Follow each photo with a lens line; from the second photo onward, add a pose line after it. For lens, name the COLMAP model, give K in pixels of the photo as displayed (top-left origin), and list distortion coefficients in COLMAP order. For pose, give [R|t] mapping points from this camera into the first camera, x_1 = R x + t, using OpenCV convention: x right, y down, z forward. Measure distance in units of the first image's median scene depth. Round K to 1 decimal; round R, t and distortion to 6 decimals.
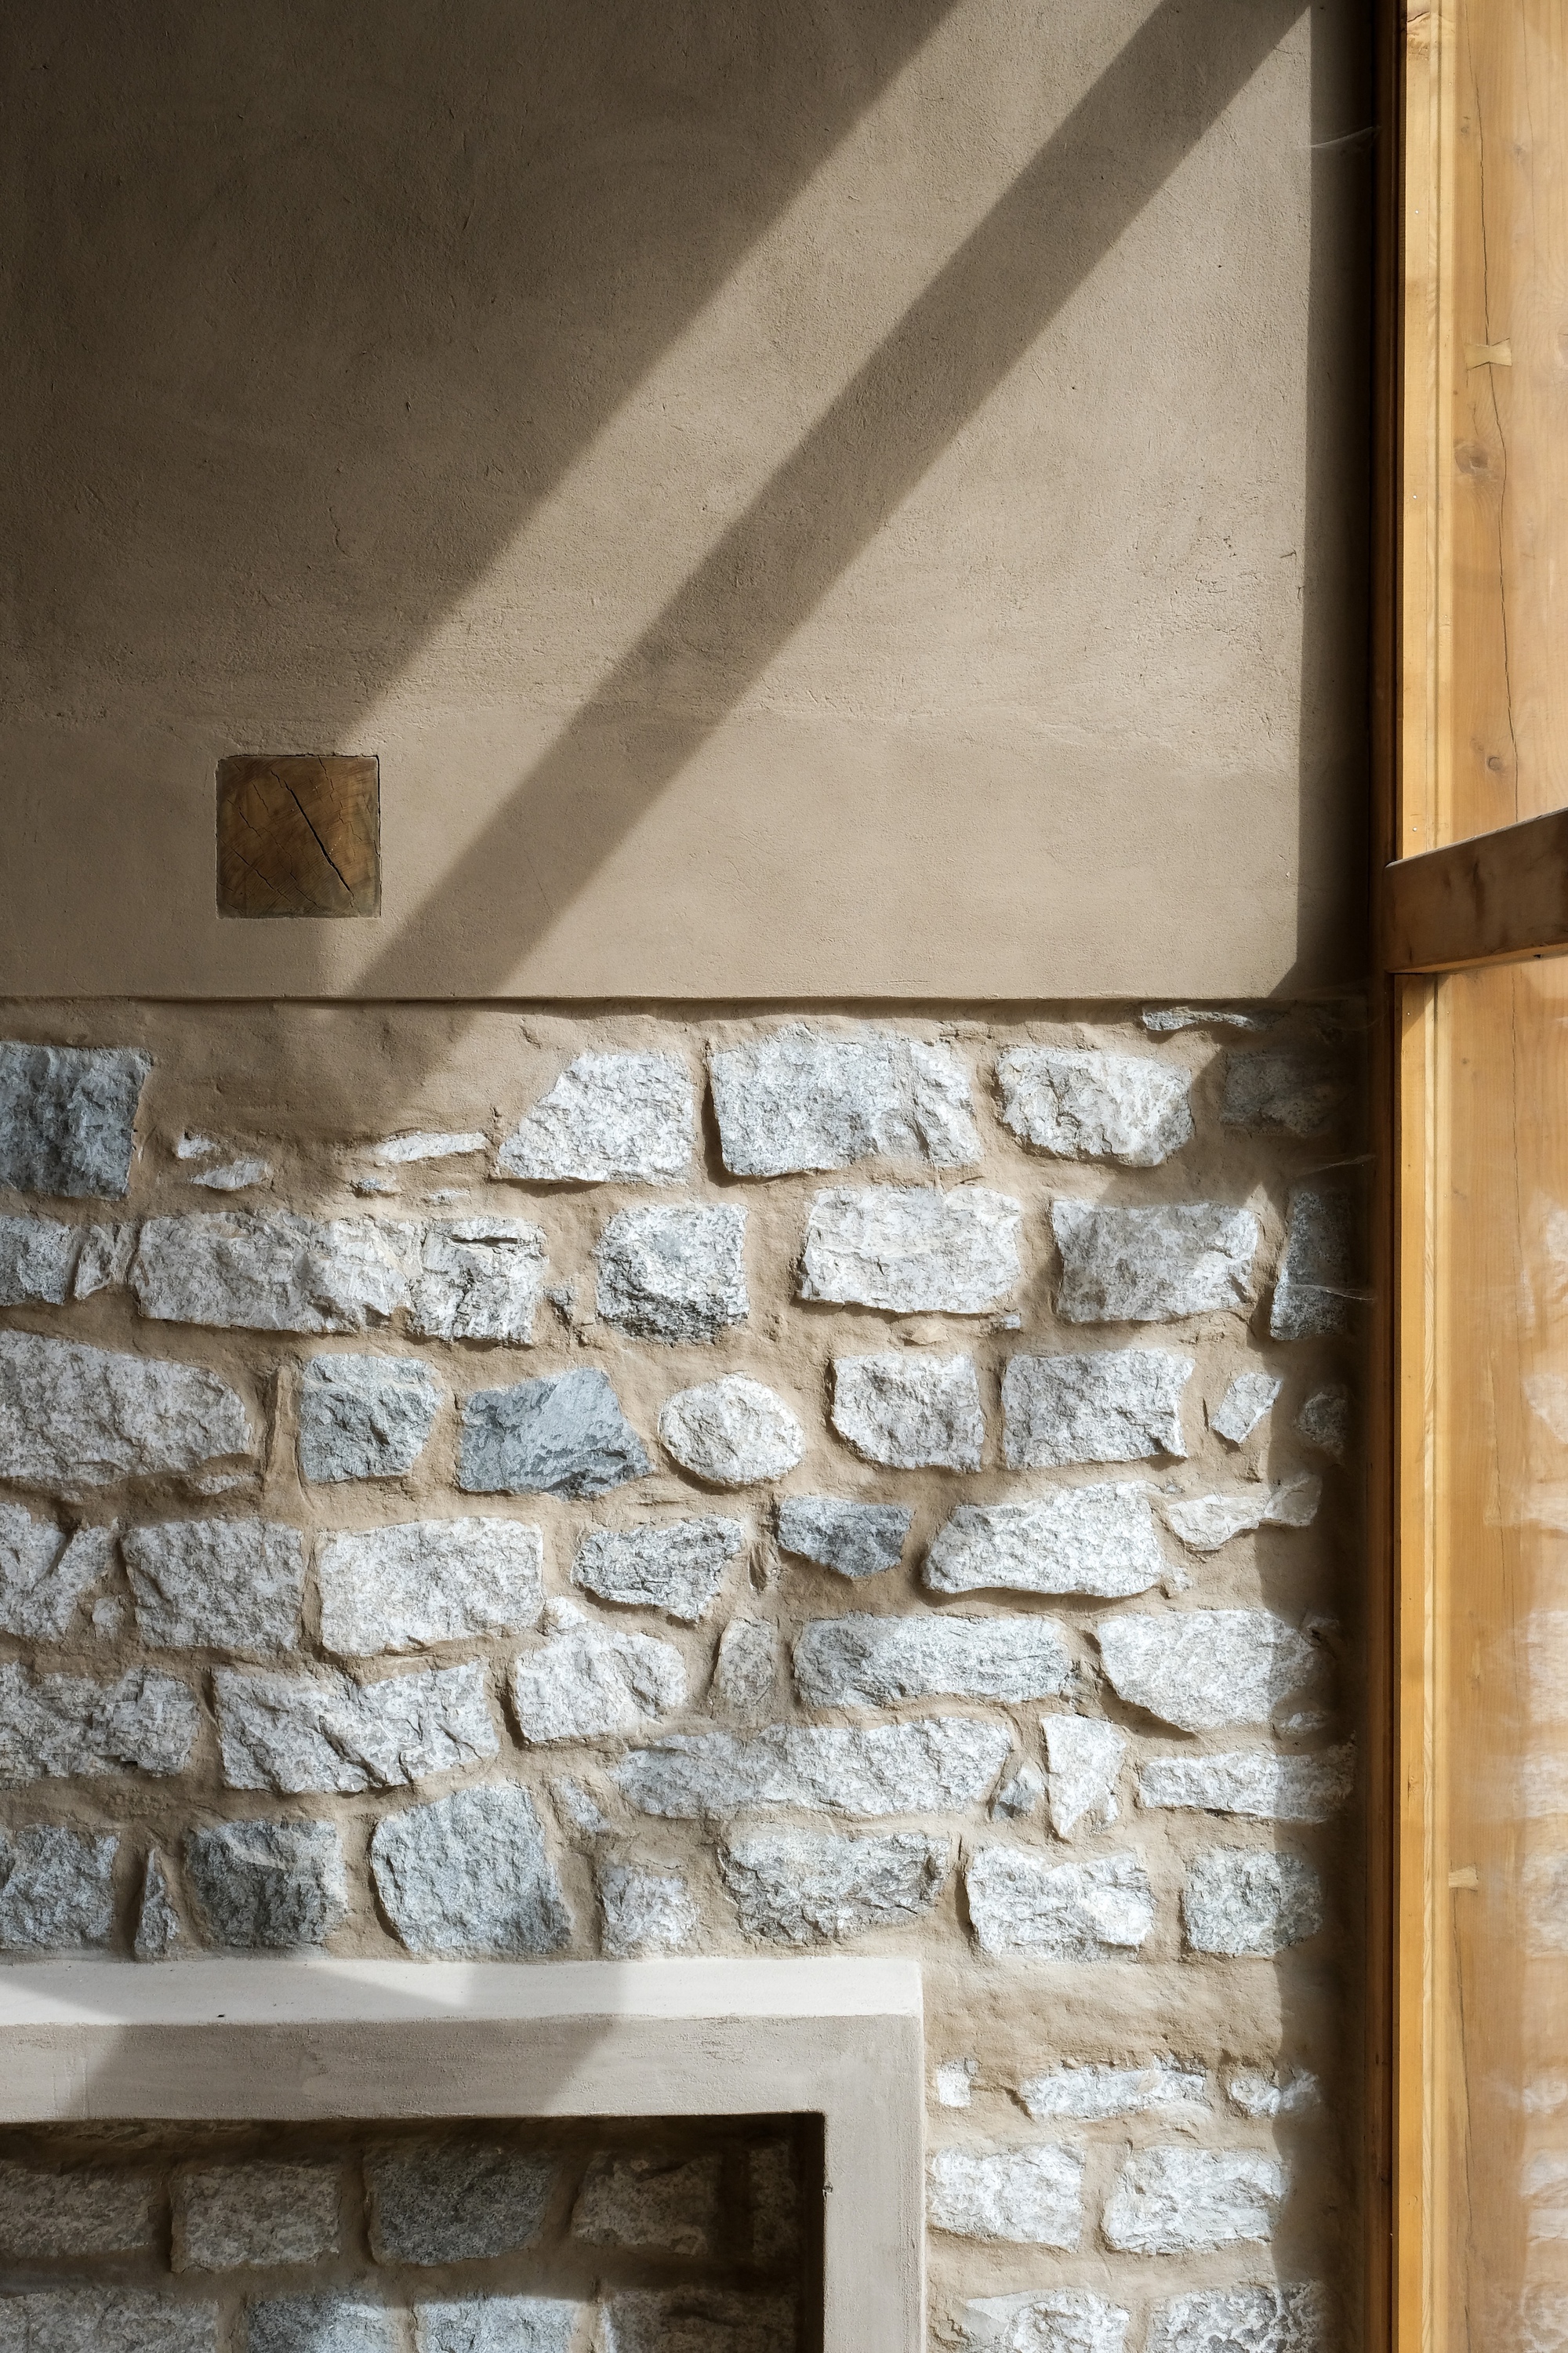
lens RADIAL K [[3484.5, 0, 782.0], [0, 3484.5, 1164.6], [0, 0, 1]] dist [0.007596, 0.000000]
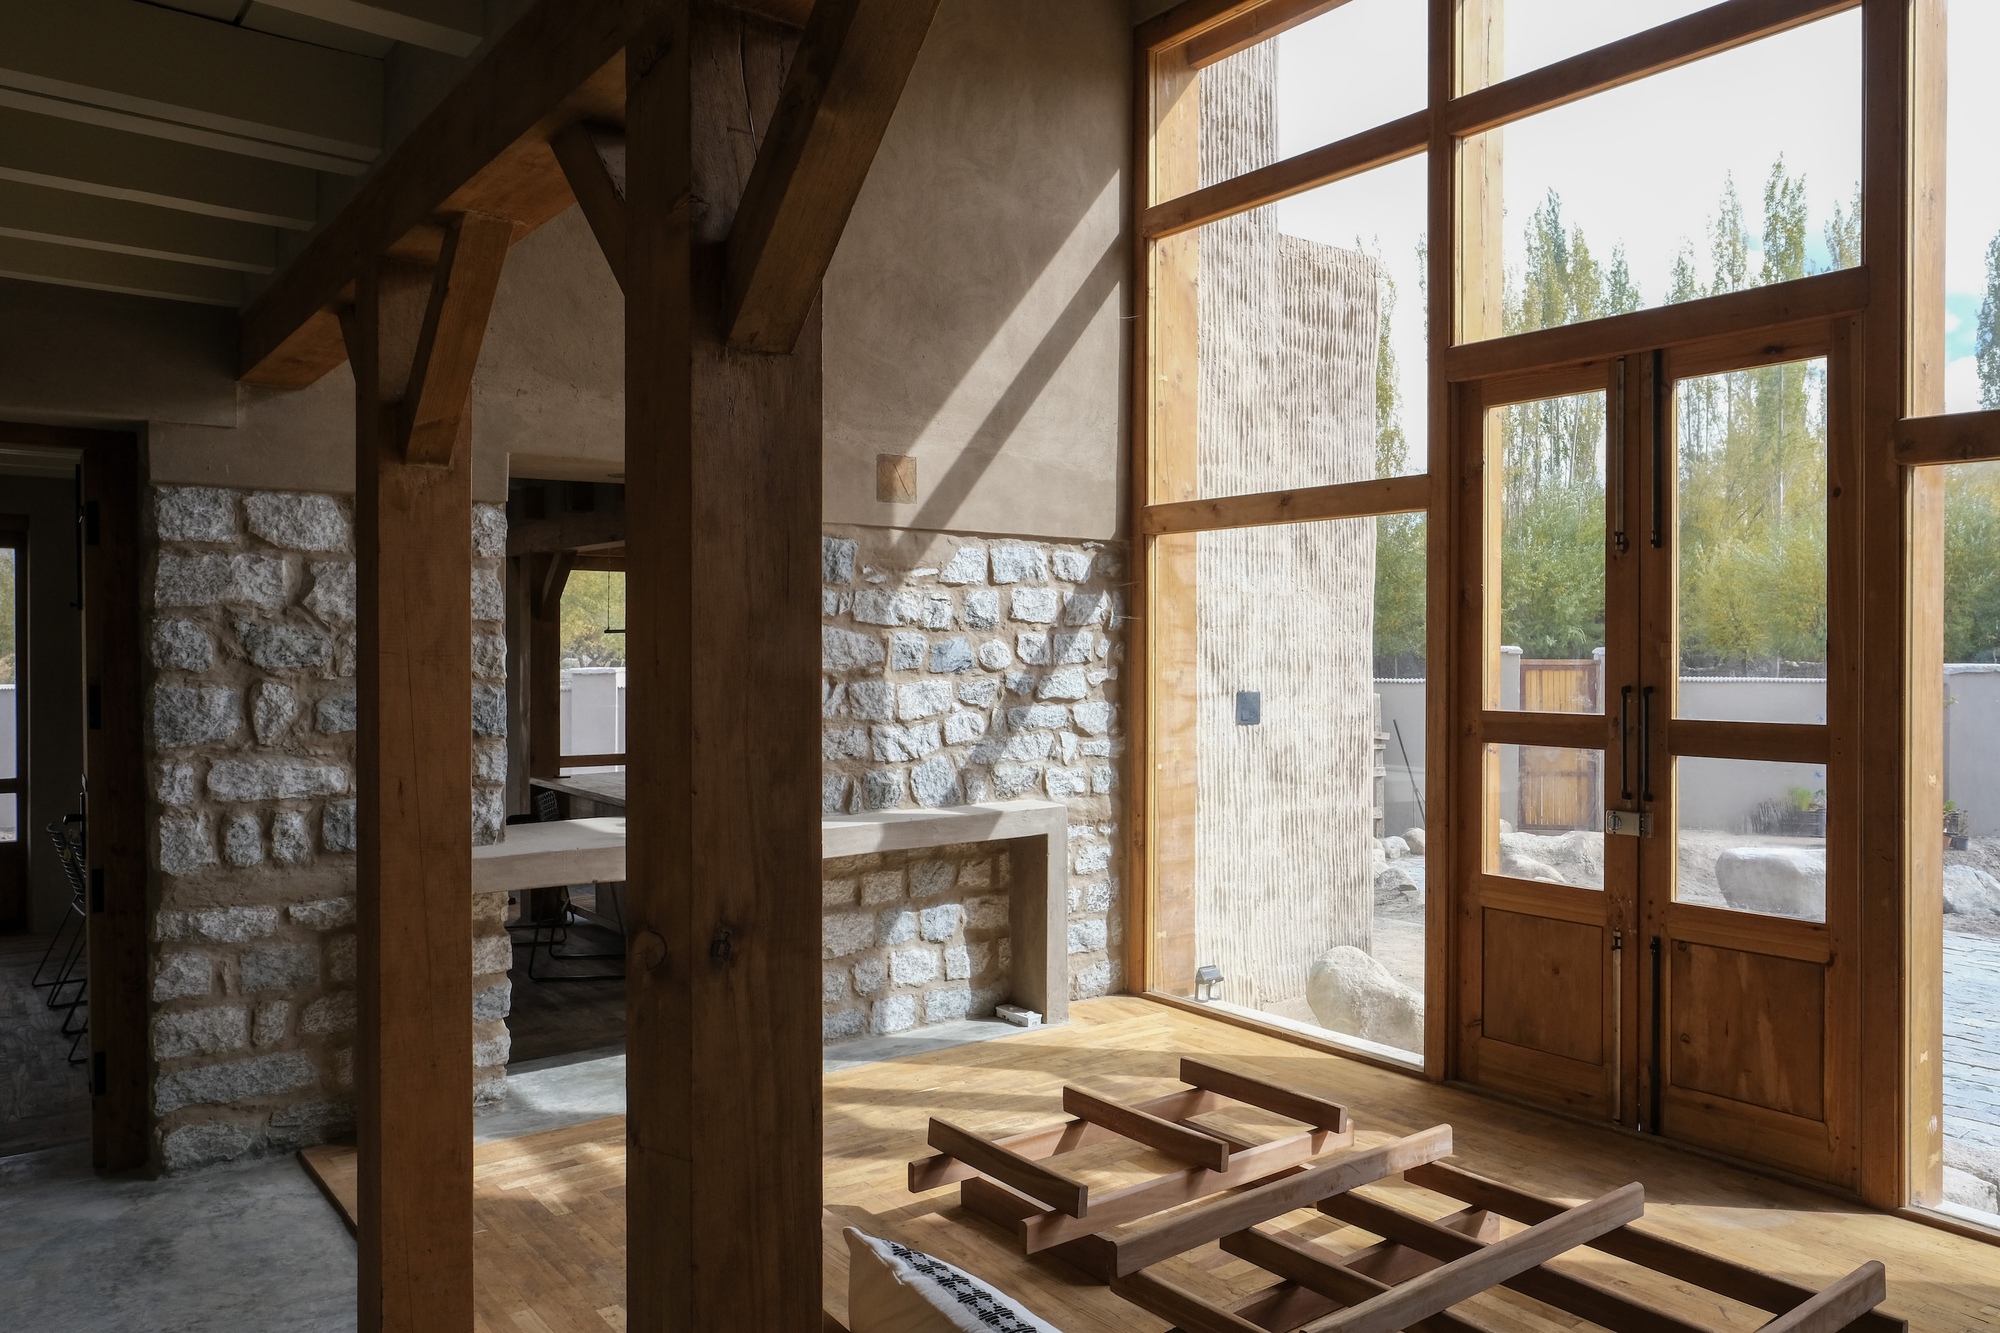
lens RADIAL K [[1418.8, 0, 992.9], [0, 1418.8, 662.5], [0, 0, 1]] dist [-0.023507, 0.017521]
pose [[0.808835, -0.004961, 0.588015, -0.869984], [0.001952, 0.999982, 0.005752, 0.076017], [-0.588032, -0.003505, 0.808830, -0.173196]]
